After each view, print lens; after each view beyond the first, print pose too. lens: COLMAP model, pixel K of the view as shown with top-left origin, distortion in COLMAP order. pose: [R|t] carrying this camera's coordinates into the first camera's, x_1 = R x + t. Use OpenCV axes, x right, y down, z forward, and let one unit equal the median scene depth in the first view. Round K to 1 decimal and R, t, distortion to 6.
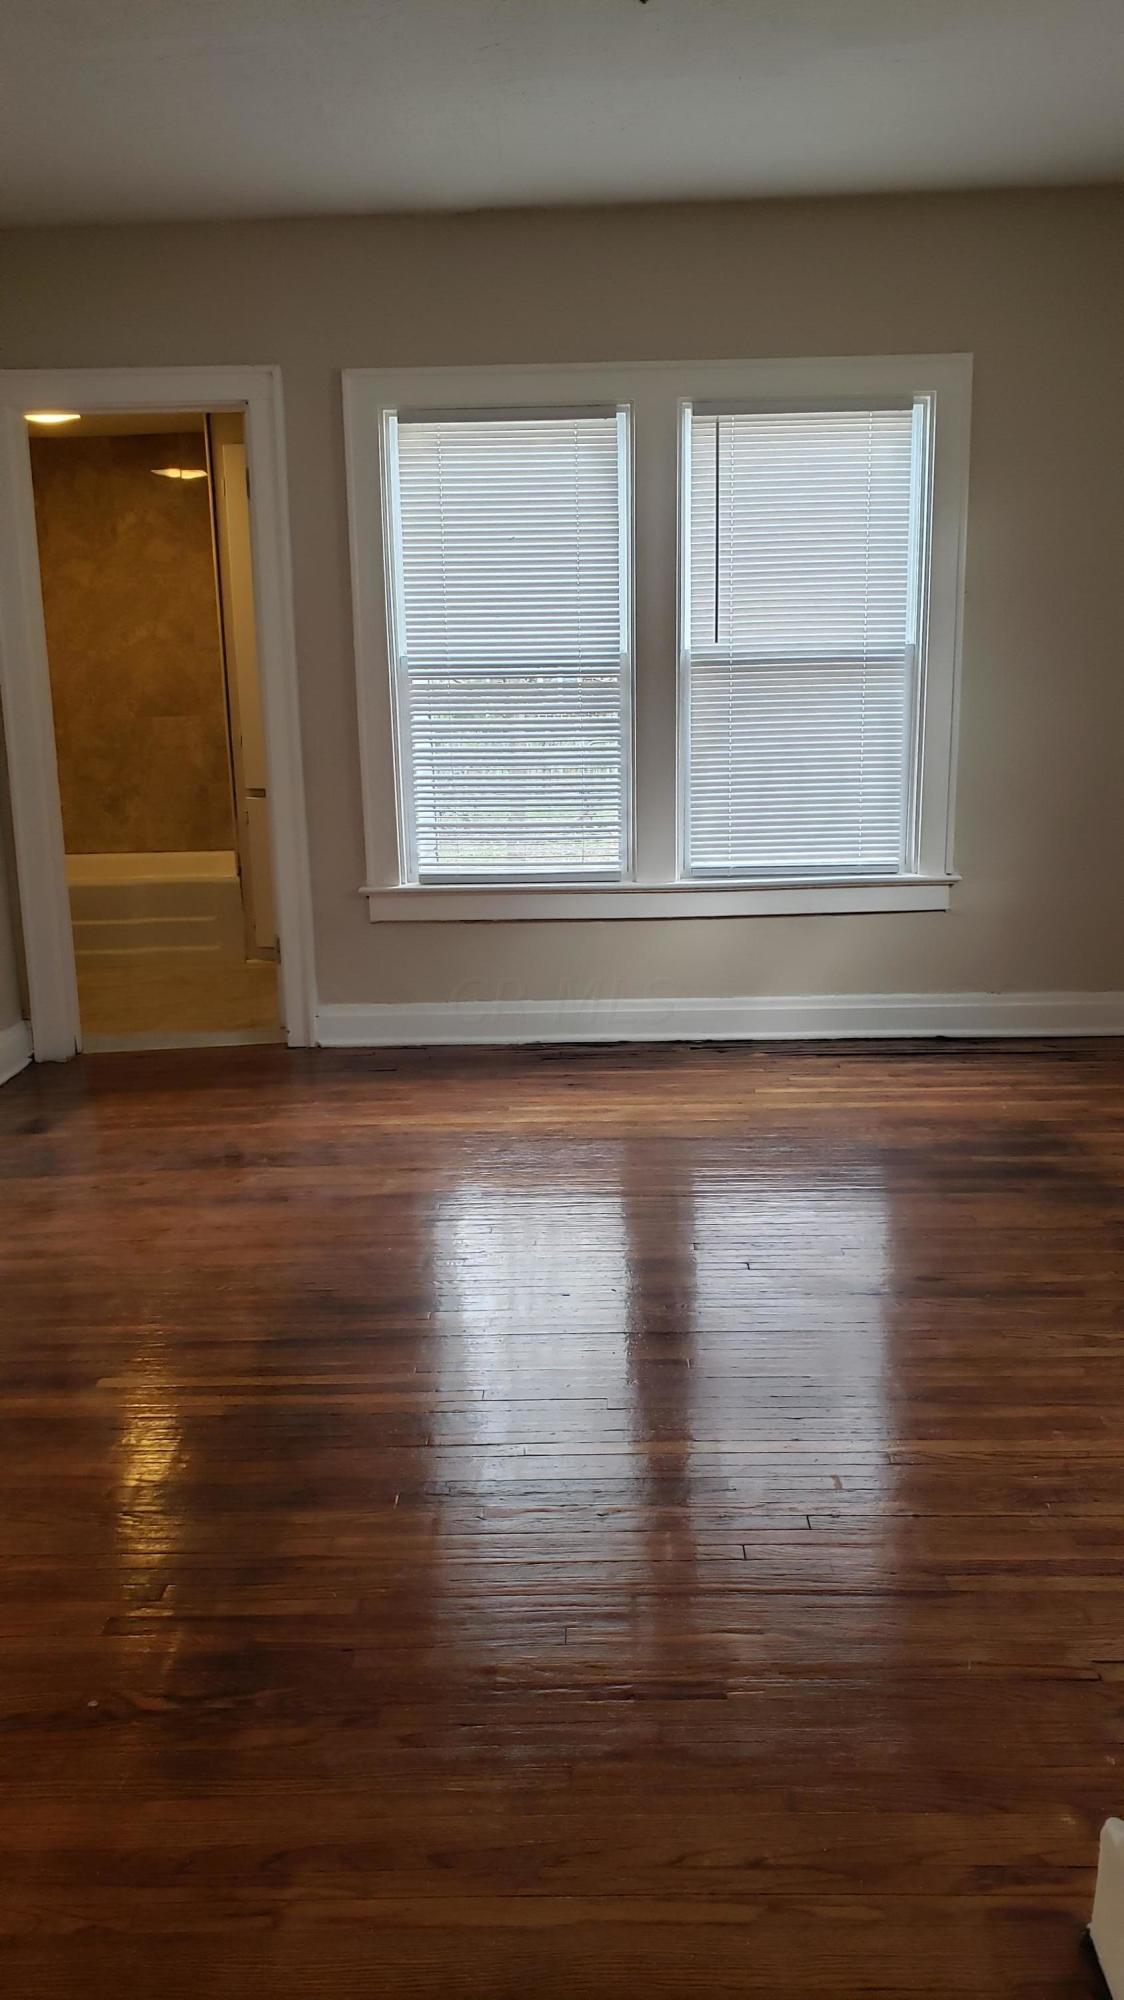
lens RADIAL K [[1566.5, 0, 557.0], [0, 1566.5, 1016.6], [0, 0, 1]] dist [0.097256, -0.101402]
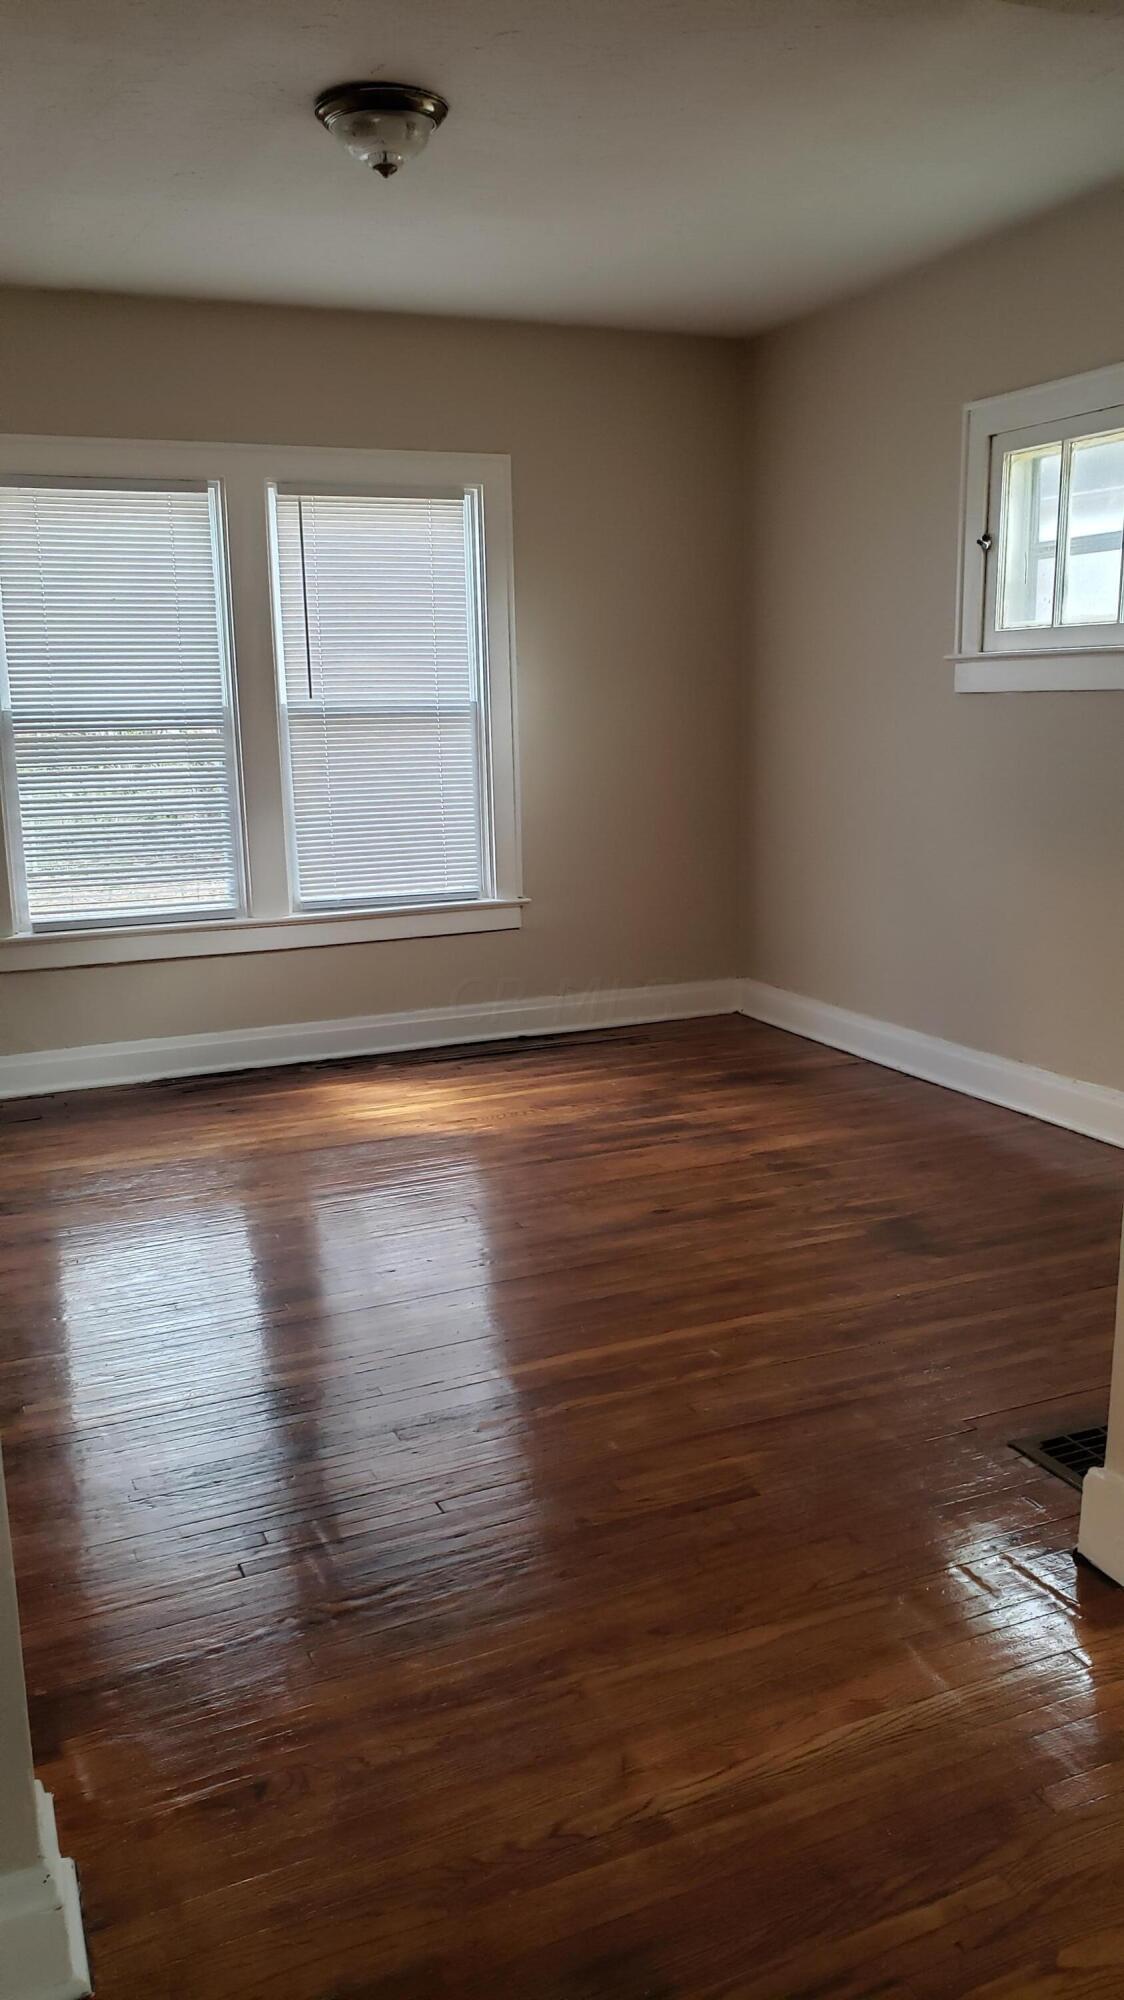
lens RADIAL K [[1566.5, 0, 562.4], [0, 1566.5, 1007.9], [0, 0, 1]] dist [0.097256, -0.101402]
pose [[0.904451, -0.085274, 0.417967, -0.221039], [0.098660, 0.995066, -0.010478, 0.007368], [-0.415011, 0.050714, 0.908402, -0.062637]]
